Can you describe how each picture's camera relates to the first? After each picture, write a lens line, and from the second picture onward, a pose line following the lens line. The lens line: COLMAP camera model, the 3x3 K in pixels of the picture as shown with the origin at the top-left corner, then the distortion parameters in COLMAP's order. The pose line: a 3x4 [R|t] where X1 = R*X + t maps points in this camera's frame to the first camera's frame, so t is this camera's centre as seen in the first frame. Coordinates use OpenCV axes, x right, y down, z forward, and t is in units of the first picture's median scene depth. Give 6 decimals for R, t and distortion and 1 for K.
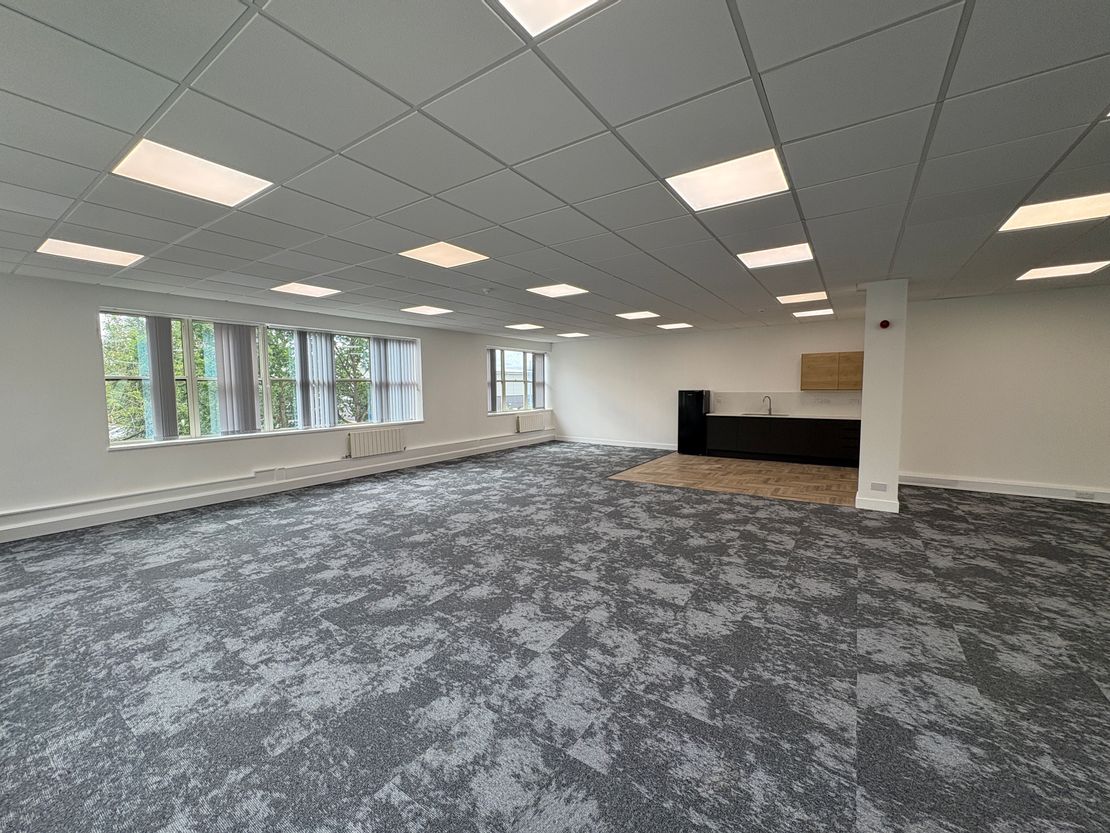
lens RADIAL K [[442.3, 0, 552.8], [0, 442.3, 419.2], [0, 0, 1]] dist [-0.000481, 0.000194]
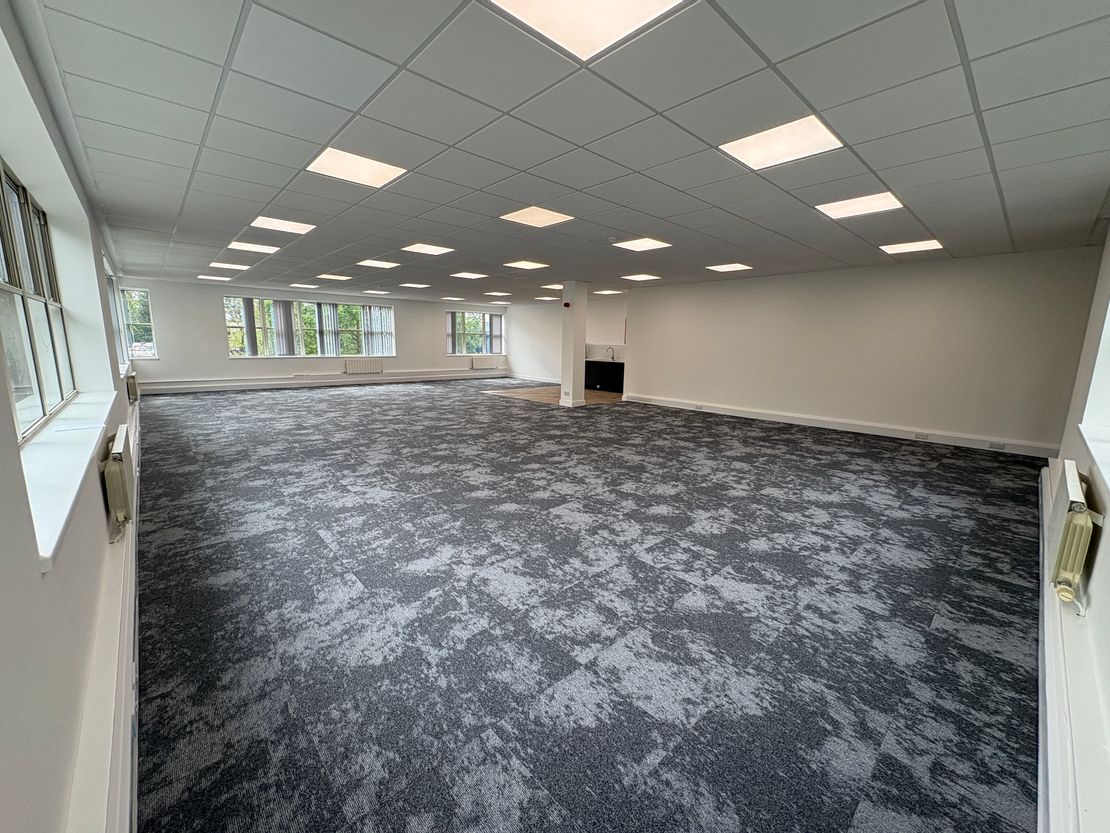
lens RADIAL K [[442.3, 0, 552.8], [0, 442.3, 419.2], [0, 0, 1]] dist [-0.000481, 0.000194]
pose [[0.972569, 0.065038, -0.223337, 1.158851], [-0.042872, 0.993788, 0.102705, 0.075785], [0.228629, -0.090313, 0.969315, -0.860529]]
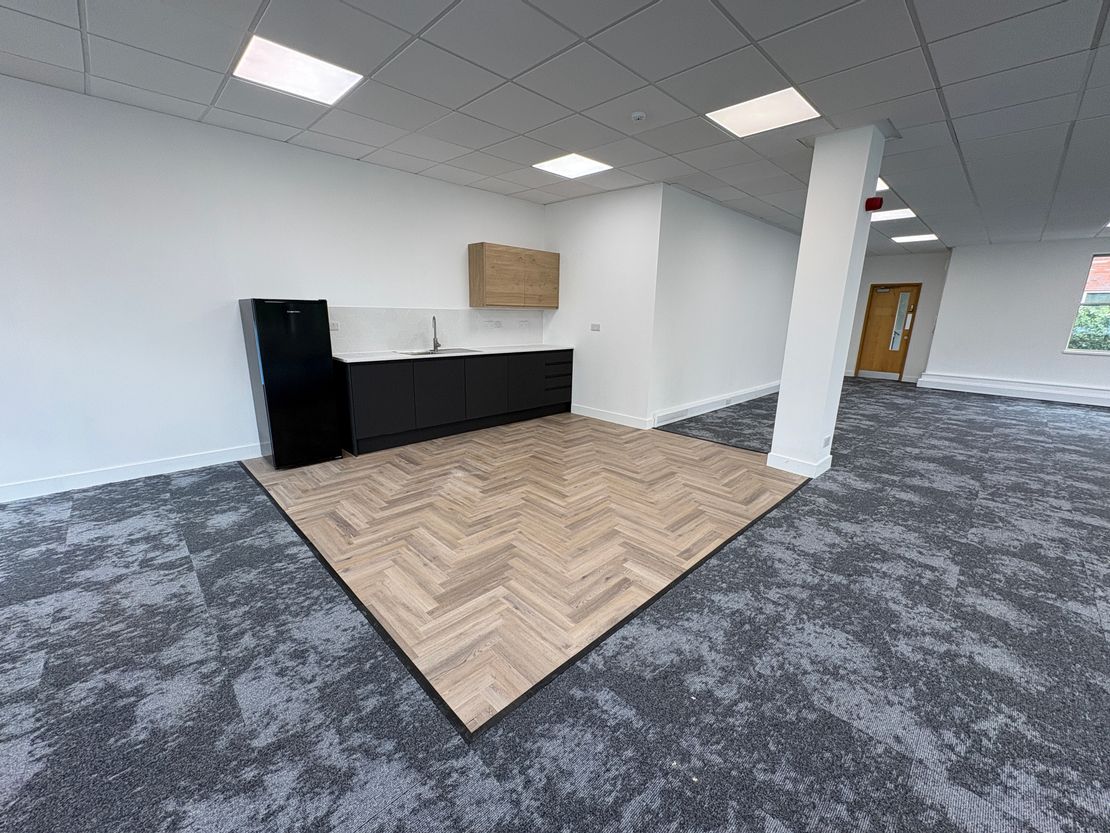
lens RADIAL K [[442.3, 0, 552.8], [0, 442.3, 419.2], [0, 0, 1]] dist [-0.000481, 0.000194]
pose [[0.198006, -0.219099, 0.955400, -0.046171], [0.052155, 0.975673, 0.212939, -0.066218], [-0.978812, 0.007666, 0.204616, 1.356731]]
